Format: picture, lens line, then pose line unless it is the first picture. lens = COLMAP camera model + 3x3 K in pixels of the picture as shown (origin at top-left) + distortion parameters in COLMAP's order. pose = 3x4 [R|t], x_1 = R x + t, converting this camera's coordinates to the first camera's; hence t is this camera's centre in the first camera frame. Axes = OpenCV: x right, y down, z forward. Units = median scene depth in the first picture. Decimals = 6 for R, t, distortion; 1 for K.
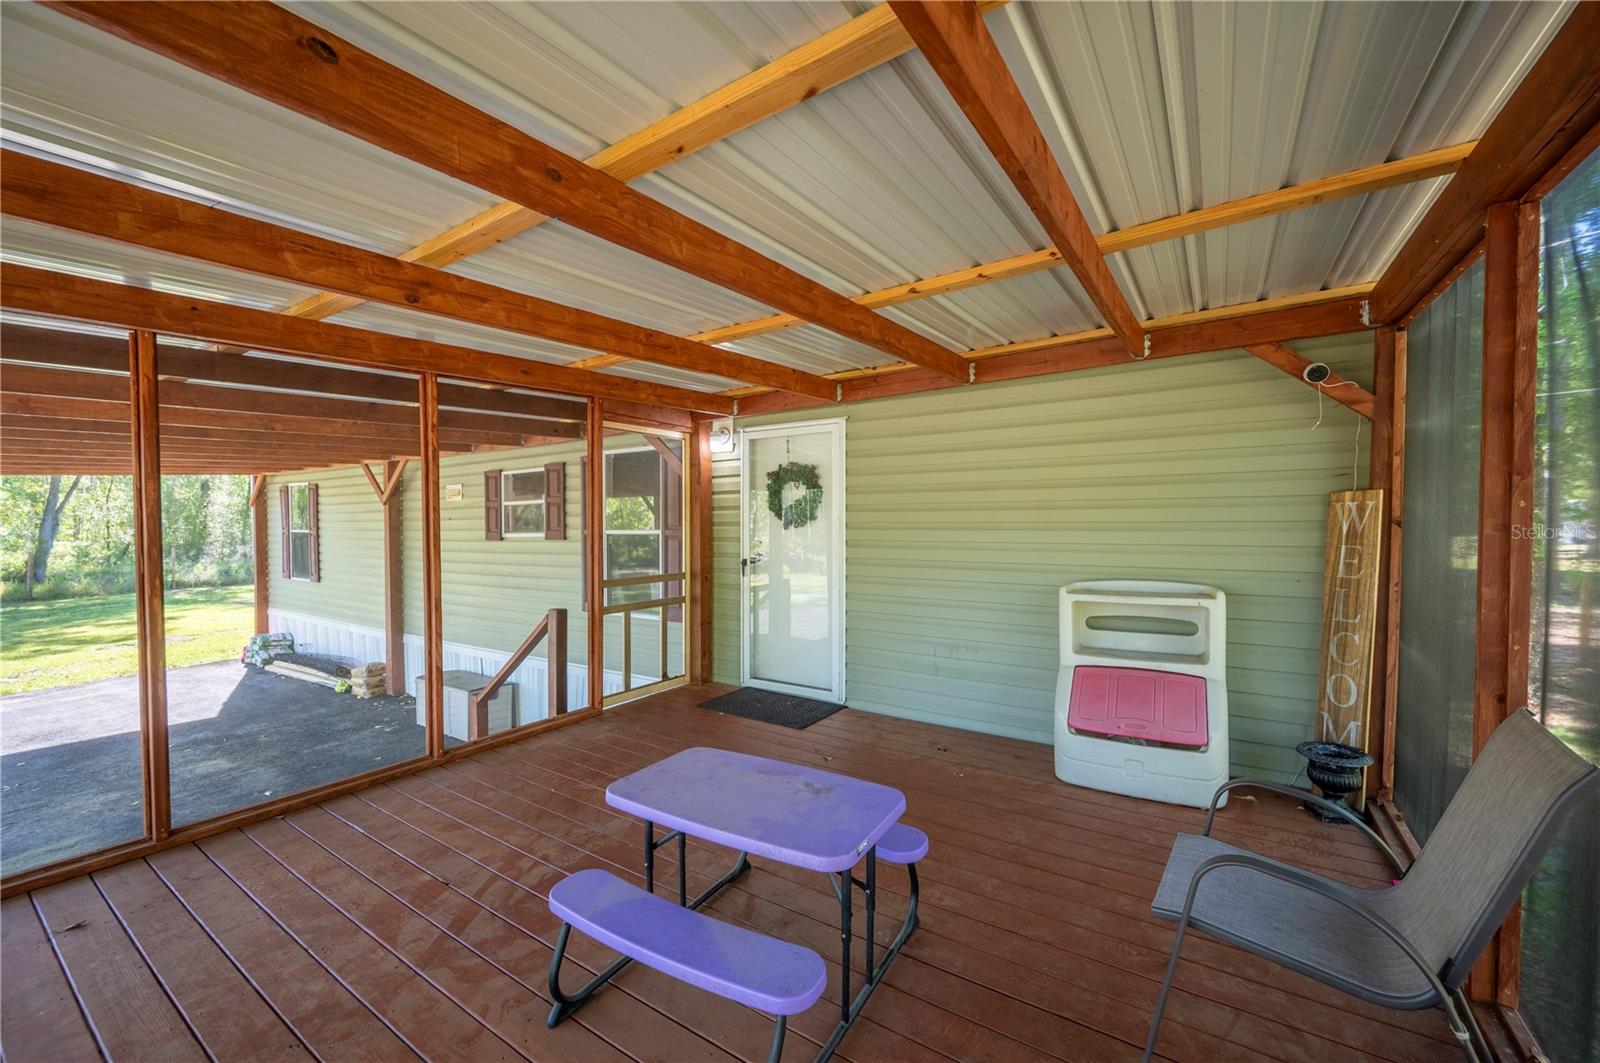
lens RADIAL K [[633.4, 0, 806.5], [0, 633.4, 530.5], [0, 0, 1]] dist [-0.000290, -0.000054]
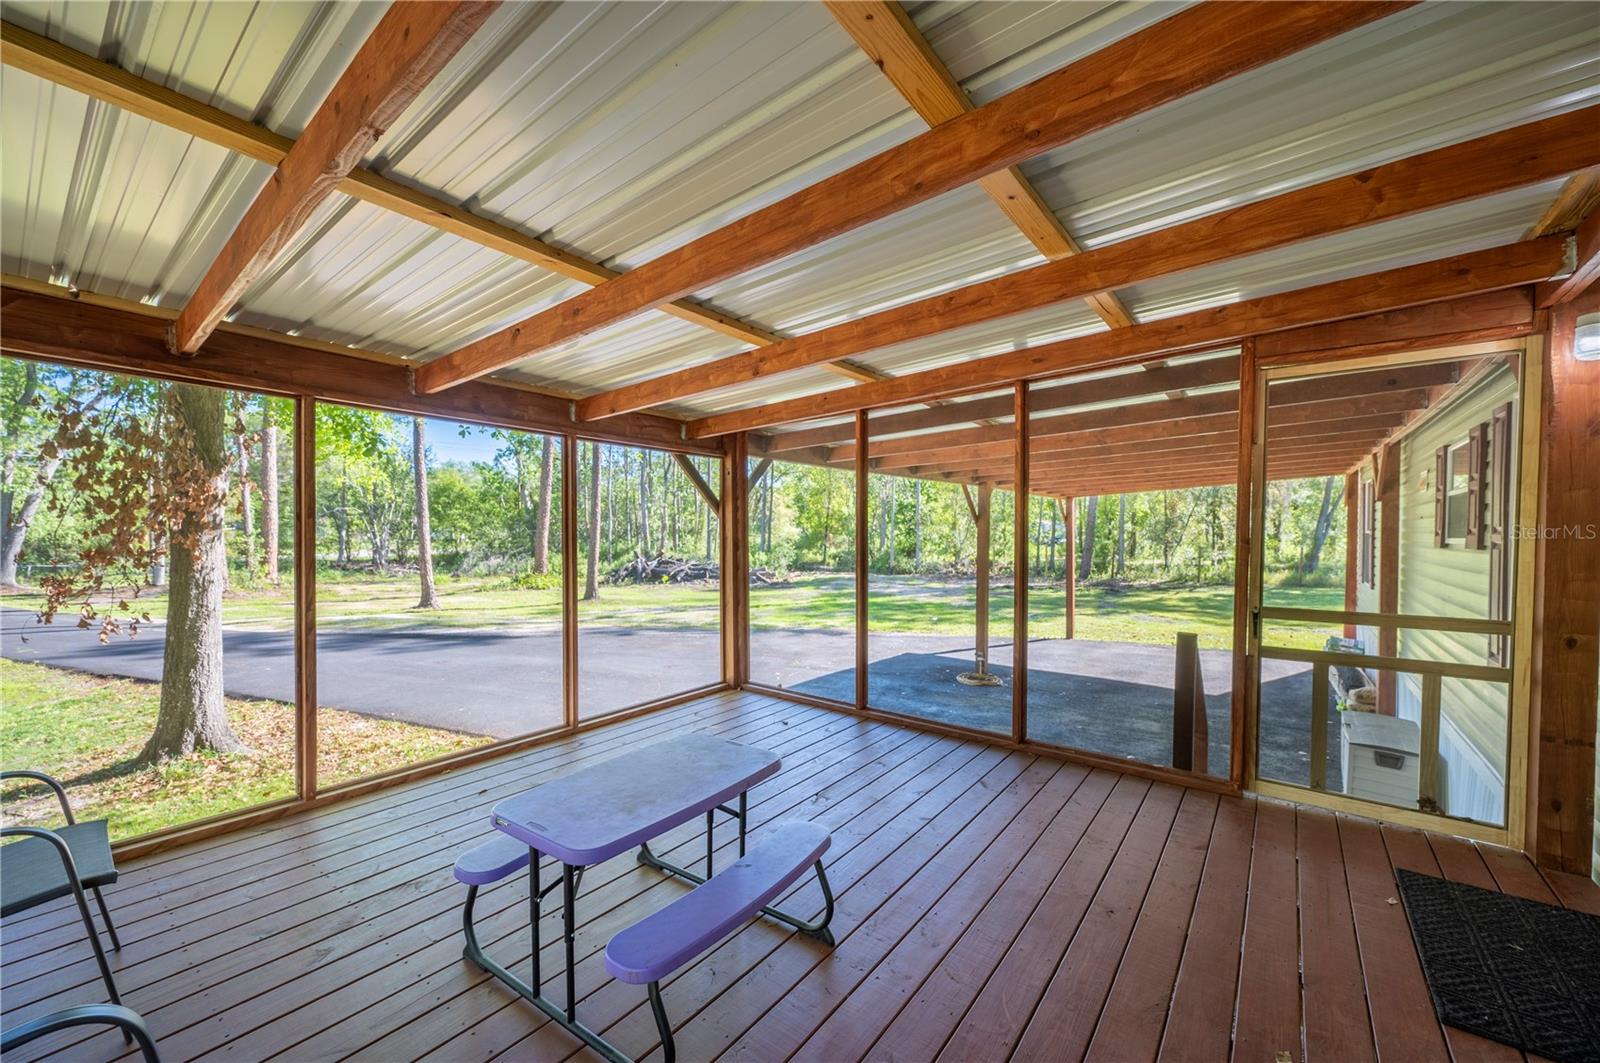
lens RADIAL K [[633.4, 0, 806.5], [0, 633.4, 530.5], [0, 0, 1]] dist [-0.000290, -0.000054]
pose [[-0.075879, 0.008525, -0.997081, 0.355342], [-0.010742, 0.999898, 0.009366, -0.003524], [0.997059, 0.011422, -0.075780, 0.508390]]
